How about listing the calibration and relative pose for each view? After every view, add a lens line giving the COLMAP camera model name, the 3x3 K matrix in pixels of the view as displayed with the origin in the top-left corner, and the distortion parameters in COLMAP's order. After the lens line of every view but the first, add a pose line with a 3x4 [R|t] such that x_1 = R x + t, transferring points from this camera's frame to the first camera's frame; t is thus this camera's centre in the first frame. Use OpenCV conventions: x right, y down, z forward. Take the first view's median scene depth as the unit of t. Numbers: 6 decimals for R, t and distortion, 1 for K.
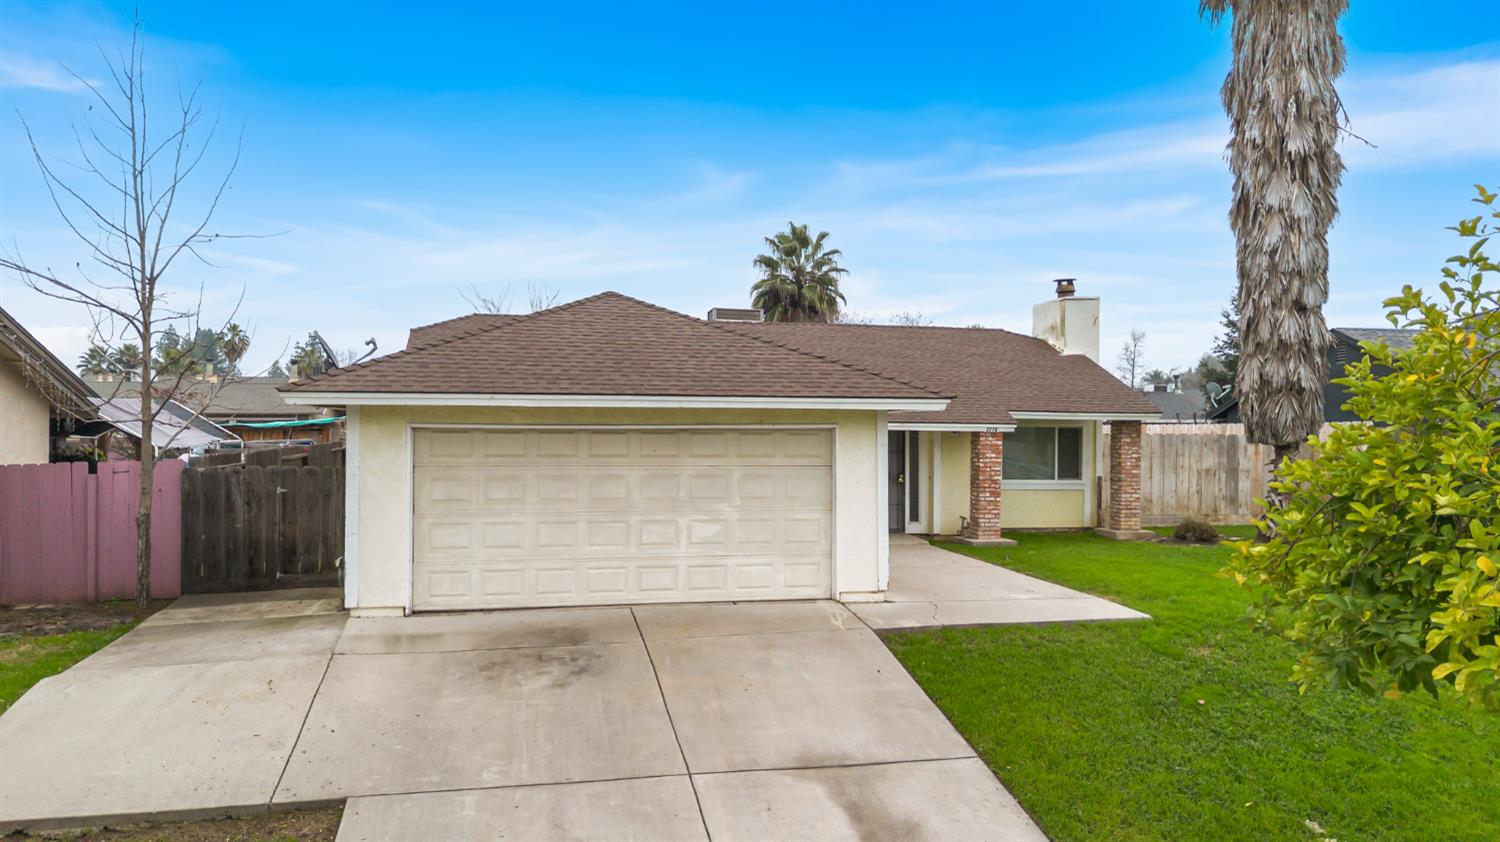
lens RADIAL K [[1040.8, 0, 750.0], [0, 1040.8, 421.0], [0, 0, 1]] dist [0.030105, -0.000592]
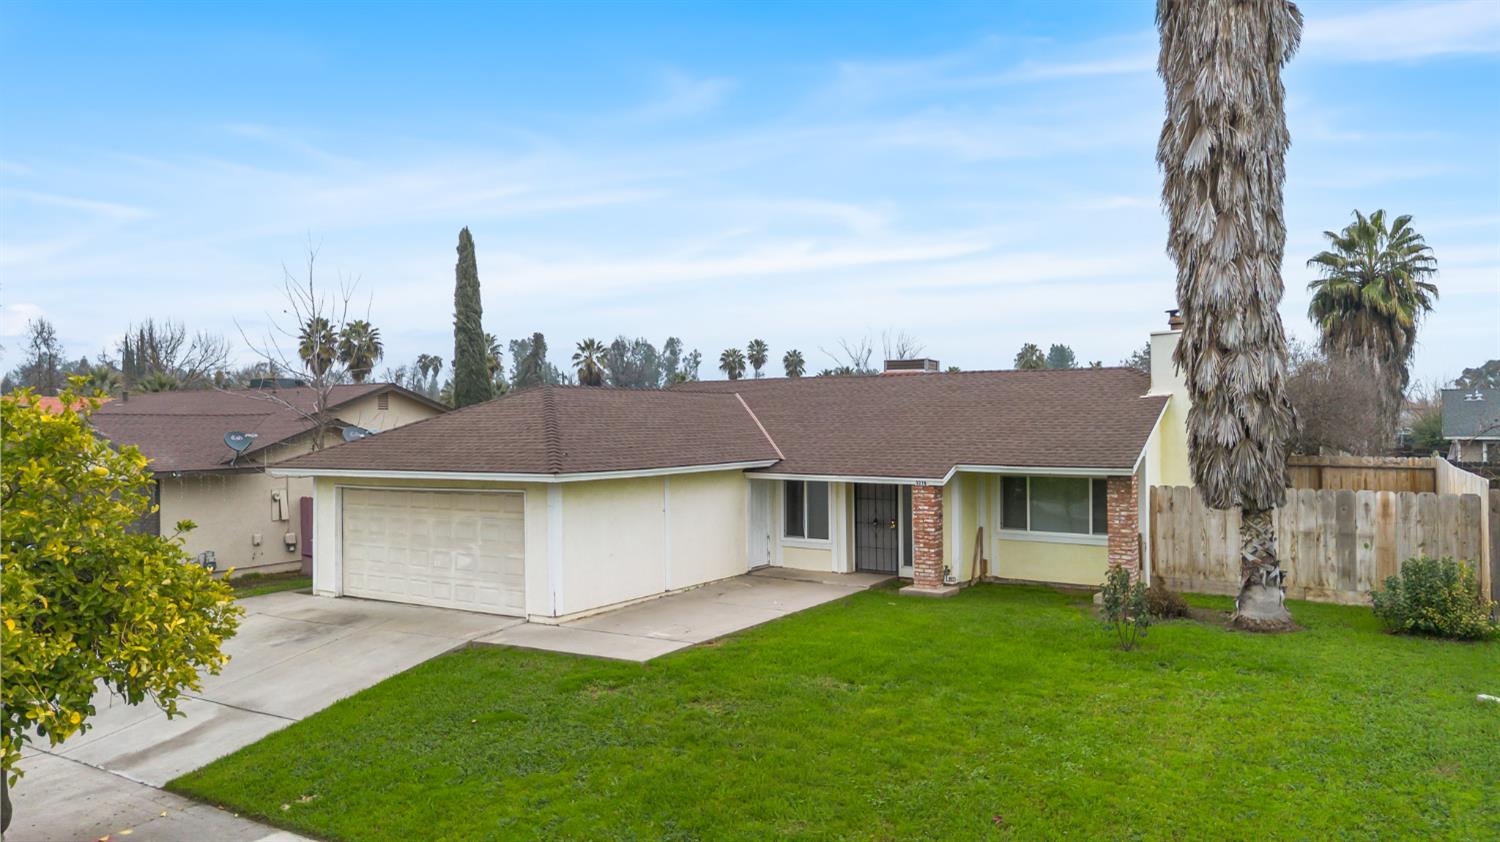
lens RADIAL K [[976.8, 0, 750.0], [0, 976.8, 421.0], [0, 0, 1]] dist [0.031603, -0.001115]
pose [[0.737375, -0.017491, -0.675257, 1.162021], [0.013773, 0.999846, -0.010859, -0.068728], [0.675343, -0.001293, 0.737502, 0.259453]]
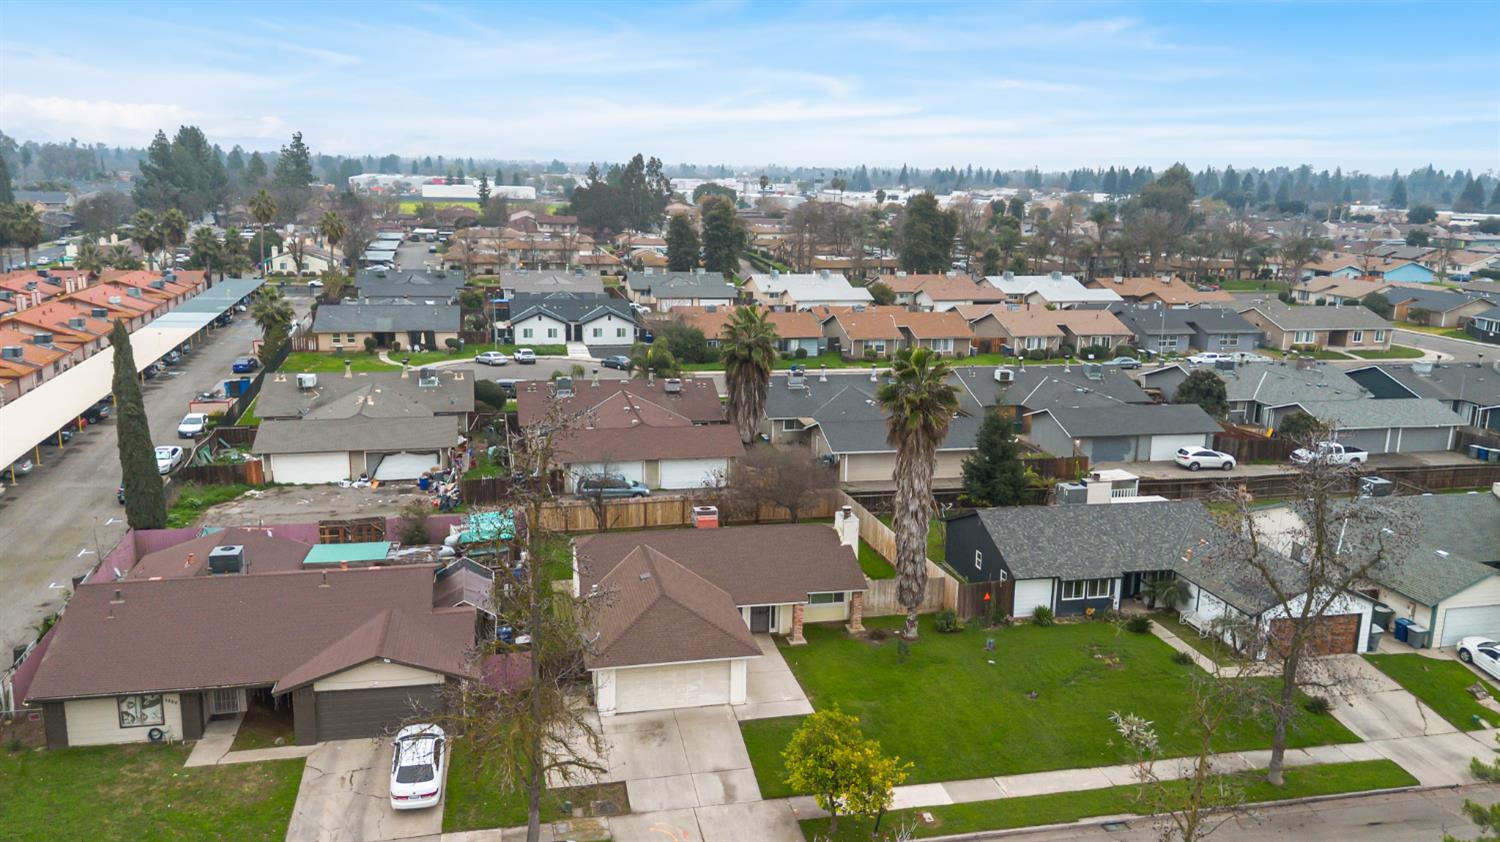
lens RADIAL K [[976.8, 0, 750.0], [0, 976.8, 421.0], [0, 0, 1]] dist [0.031603, -0.001115]
pose [[0.999611, 0.010561, 0.025805, 0.053282], [-0.015327, 0.981252, 0.192117, -1.427539], [-0.023292, -0.192438, 0.981033, -2.103703]]
